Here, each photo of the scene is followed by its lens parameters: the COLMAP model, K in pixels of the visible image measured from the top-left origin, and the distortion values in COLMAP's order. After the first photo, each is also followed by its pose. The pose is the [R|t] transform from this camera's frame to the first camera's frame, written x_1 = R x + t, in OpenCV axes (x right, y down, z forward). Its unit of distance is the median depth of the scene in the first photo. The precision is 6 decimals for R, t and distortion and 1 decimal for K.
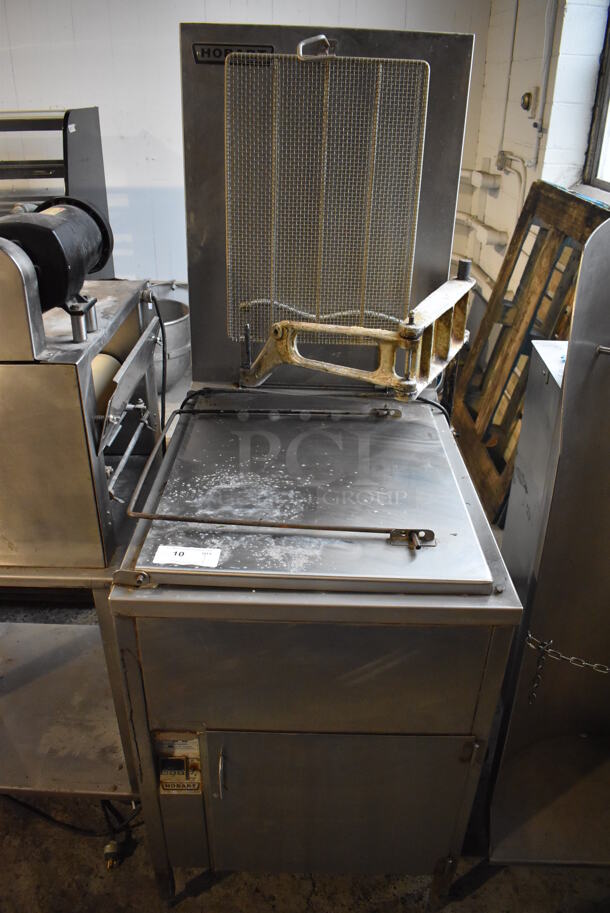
lens RADIAL K [[701.1, 0, 310.1], [0, 701.1, 459.3], [0, 0, 1]] dist [-0.097506, 0.013633]
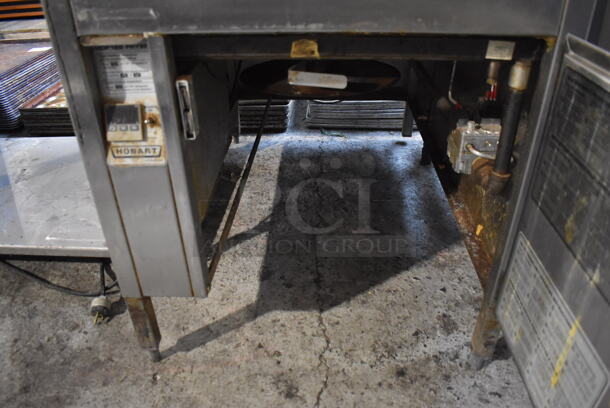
lens RADIAL K [[468.4, 0, 307.8], [0, 468.4, 202.5], [0, 0, 1]] dist [-0.097506, 0.013633]
pose [[0.998493, -0.007202, -0.054410, 0.013826], [0.011098, 0.997368, 0.071650, 0.426573], [0.053750, -0.072146, 0.995945, 0.447185]]
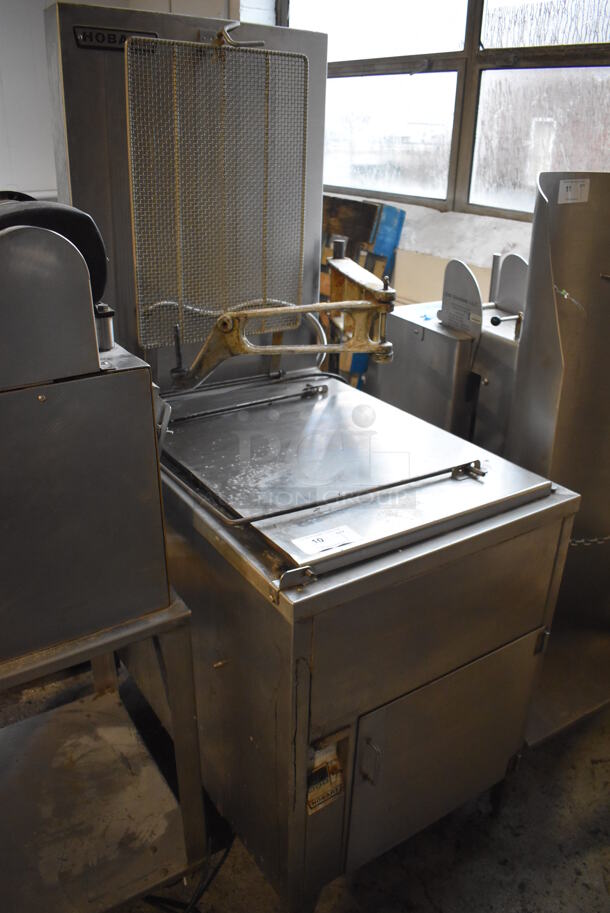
lens RADIAL K [[701.1, 0, 305.9], [0, 701.1, 460.2], [0, 0, 1]] dist [-0.097506, 0.013633]
pose [[0.835164, -0.236439, 0.496586, -0.485993], [0.255527, 0.966325, 0.030348, -0.001782], [-0.487039, 0.101546, 0.867457, 0.130916]]
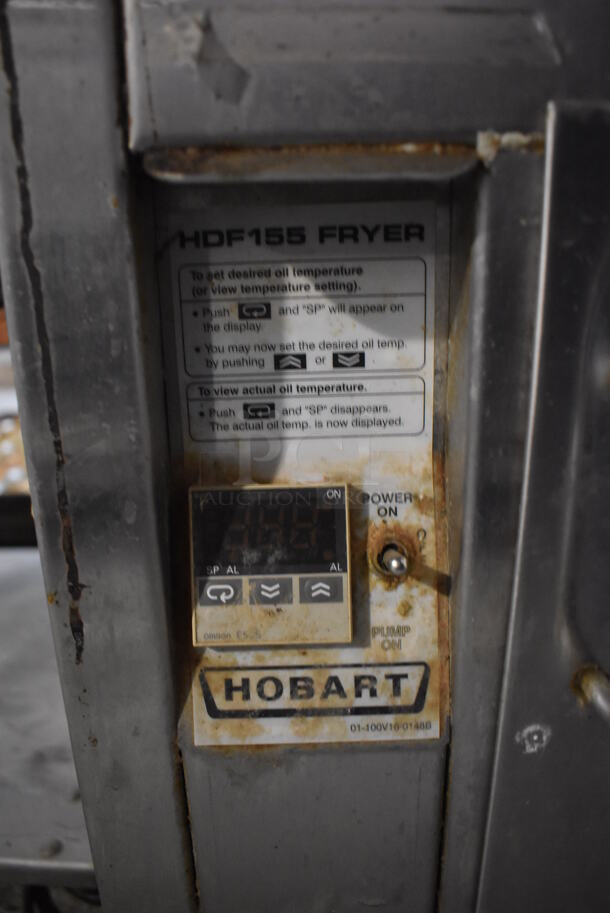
lens RADIAL K [[701.1, 0, 303.7], [0, 701.1, 461.0], [0, 0, 1]] dist [-0.097506, 0.013633]
pose [[0.998779, -0.033117, -0.036649, -0.157599], [0.026652, 0.985994, -0.164638, 0.386023], [0.041588, 0.163460, 0.985673, 0.706392]]
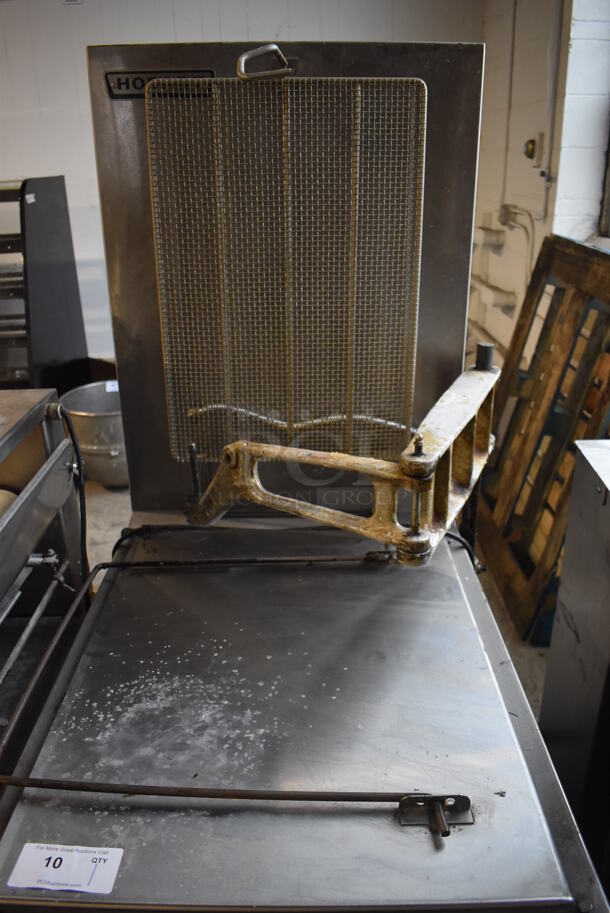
lens RADIAL K [[701.1, 0, 309.9], [0, 701.1, 461.1], [0, 0, 1]] dist [-0.097506, 0.013633]
pose [[0.999293, -0.036912, -0.007141, 0.040283], [0.036209, 0.996025, -0.081388, -0.119569], [0.010117, 0.081072, 0.996657, 0.292835]]
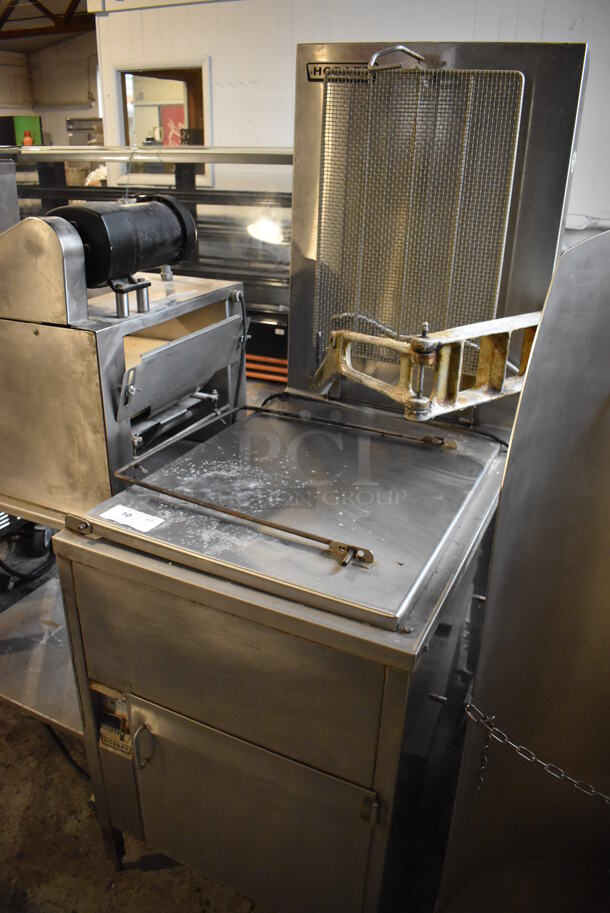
lens RADIAL K [[701.1, 0, 312.0], [0, 701.1, 458.1], [0, 0, 1]] dist [-0.097506, 0.013633]
pose [[0.906114, 0.174851, -0.385208, 0.345384], [-0.203228, 0.978545, -0.033873, 0.022542], [0.371021, 0.108978, 0.922208, 0.089783]]
